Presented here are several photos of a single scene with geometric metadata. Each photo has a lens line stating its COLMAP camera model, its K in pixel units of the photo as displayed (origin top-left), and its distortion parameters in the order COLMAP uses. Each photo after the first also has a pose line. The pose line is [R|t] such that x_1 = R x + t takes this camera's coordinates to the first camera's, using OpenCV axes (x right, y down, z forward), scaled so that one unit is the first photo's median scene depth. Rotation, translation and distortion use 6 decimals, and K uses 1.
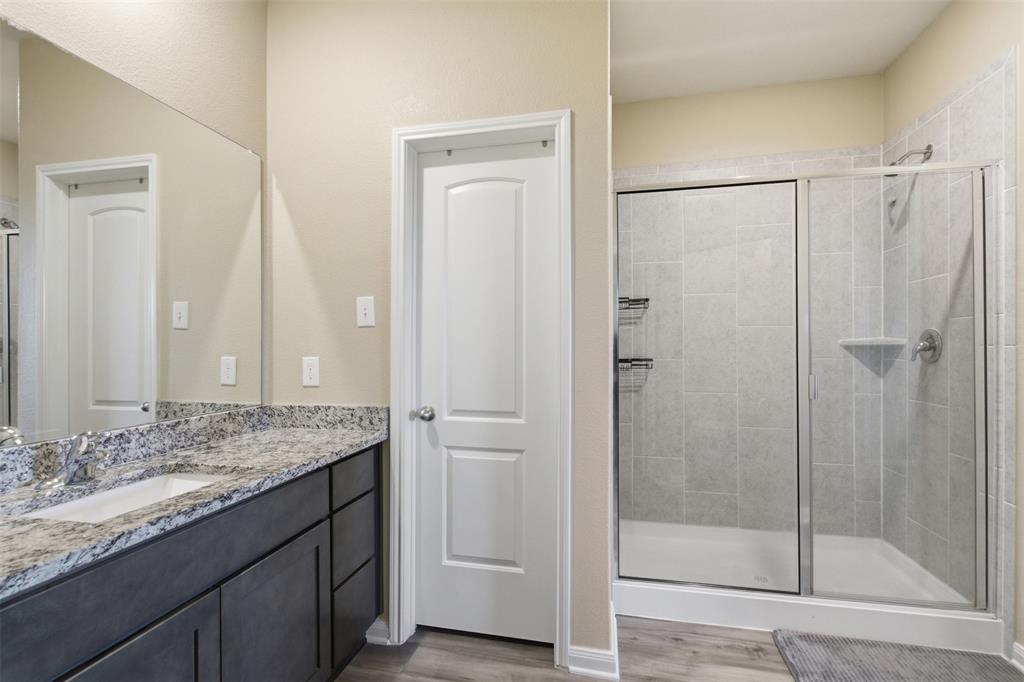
lens RADIAL K [[468.6, 0, 510.0], [0, 468.6, 345.6], [0, 0, 1]] dist [0.002963, -0.000470]
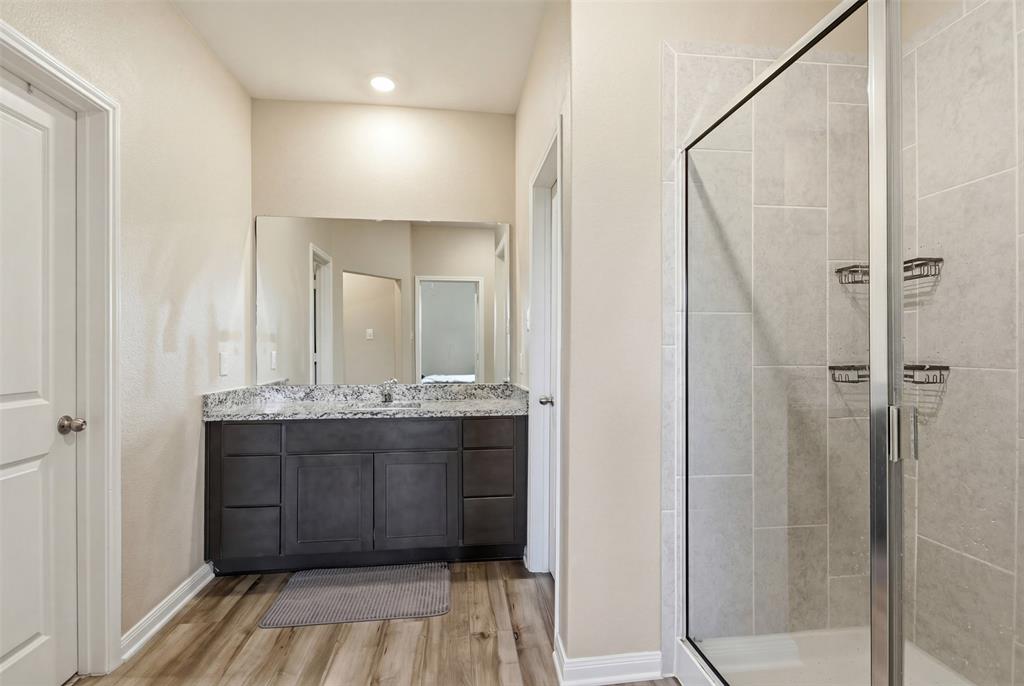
lens RADIAL K [[468.6, 0, 510.0], [0, 468.6, 347.6], [0, 0, 1]] dist [0.002963, -0.000470]
pose [[0.321974, 0.003018, -0.946744, 0.657704], [0.003342, 0.999985, 0.004325, 0.001876], [0.946743, -0.004556, 0.321959, 0.349340]]
